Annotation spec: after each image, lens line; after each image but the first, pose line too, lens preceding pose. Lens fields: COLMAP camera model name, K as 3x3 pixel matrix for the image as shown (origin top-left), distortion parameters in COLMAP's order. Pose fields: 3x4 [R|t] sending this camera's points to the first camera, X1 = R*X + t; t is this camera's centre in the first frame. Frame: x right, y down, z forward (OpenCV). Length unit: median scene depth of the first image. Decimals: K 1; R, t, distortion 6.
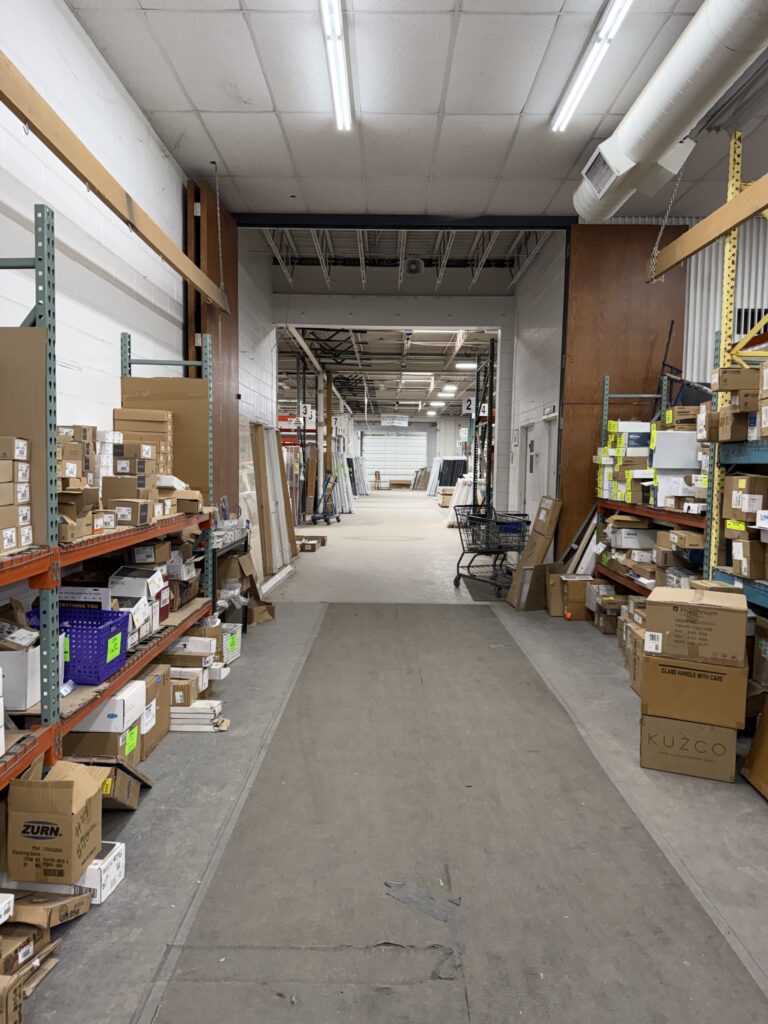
lens RADIAL K [[712.5, 0, 384.0], [0, 712.5, 512.0], [0, 0, 1]] dist [0.026631, -0.002323]
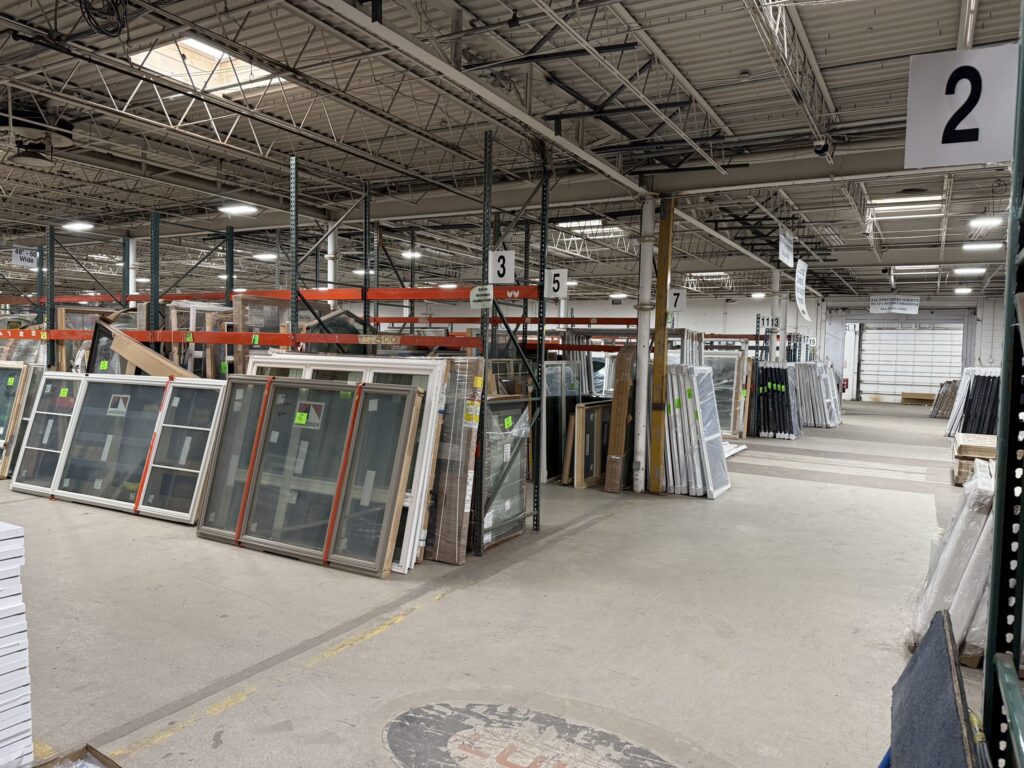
lens RADIAL K [[712.5, 0, 512.0], [0, 712.5, 384.0], [0, 0, 1]] dist [0.026631, -0.002323]
pose [[0.866843, 0.033625, -0.497447, 0.039846], [-0.049417, 0.998605, -0.018613, -0.031102], [0.496127, 0.040717, 0.867295, 0.290326]]
